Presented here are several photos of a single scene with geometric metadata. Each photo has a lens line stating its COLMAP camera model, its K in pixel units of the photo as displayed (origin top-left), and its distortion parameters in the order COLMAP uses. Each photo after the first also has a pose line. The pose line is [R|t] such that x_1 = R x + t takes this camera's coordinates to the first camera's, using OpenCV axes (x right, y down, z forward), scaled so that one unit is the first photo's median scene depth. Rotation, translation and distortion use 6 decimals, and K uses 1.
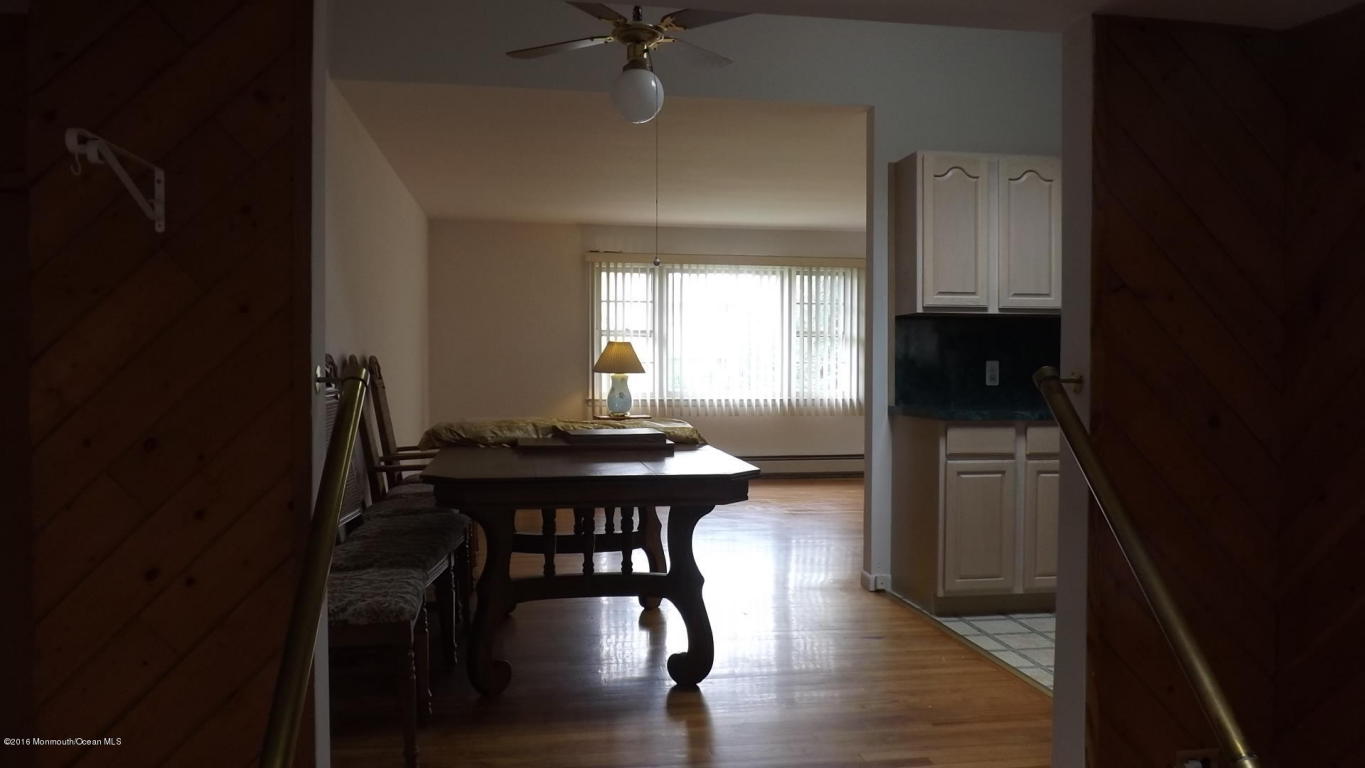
lens RADIAL K [[1092.6, 0, 682.5], [0, 1092.6, 384.0], [0, 0, 1]] dist [-0.004960, 0.008408]
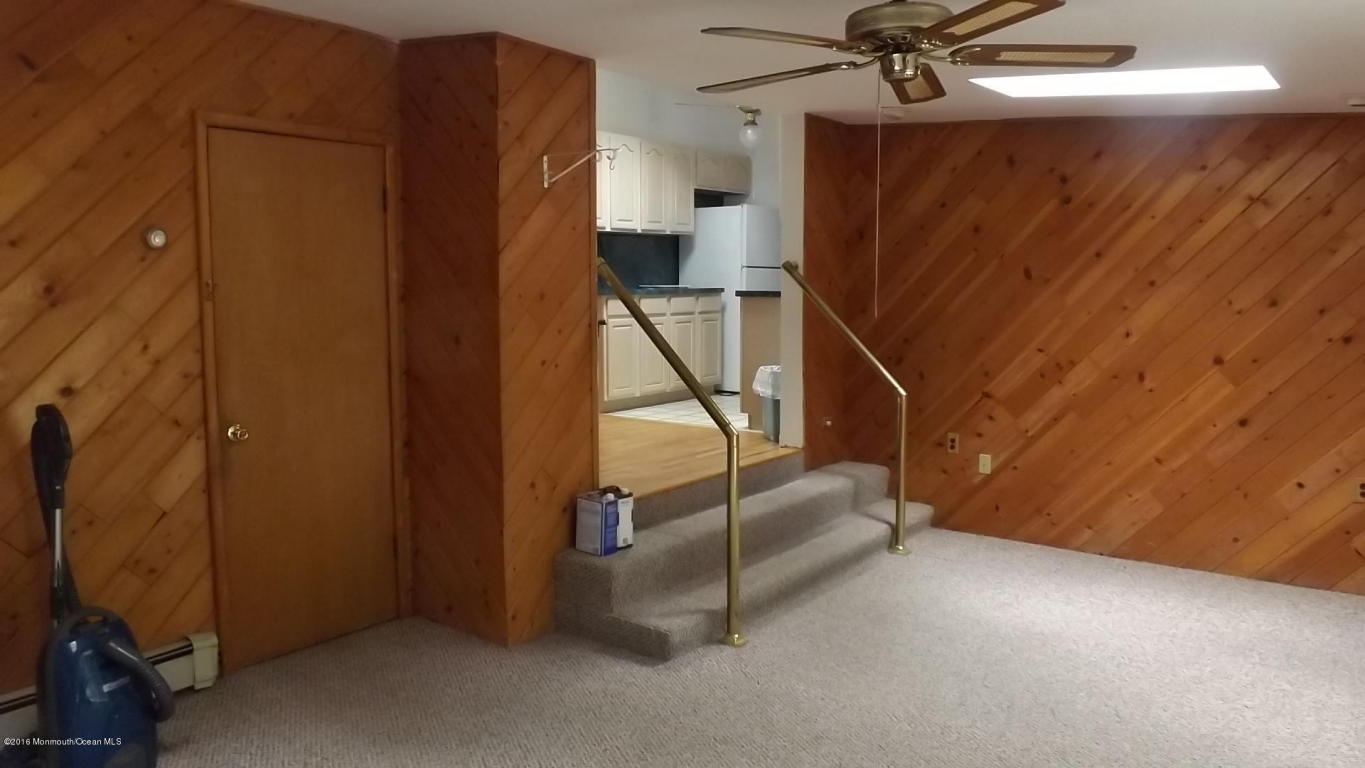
lens RADIAL K [[1108.5, 0, 674.3], [0, 1108.5, 394.6], [0, 0, 1]] dist [-0.007796, -0.003984]
pose [[0.731078, -0.068243, 0.678873, -0.936471], [0.002357, 0.995232, 0.097506, 0.020596], [-0.682290, -0.069685, 0.727753, -0.349258]]
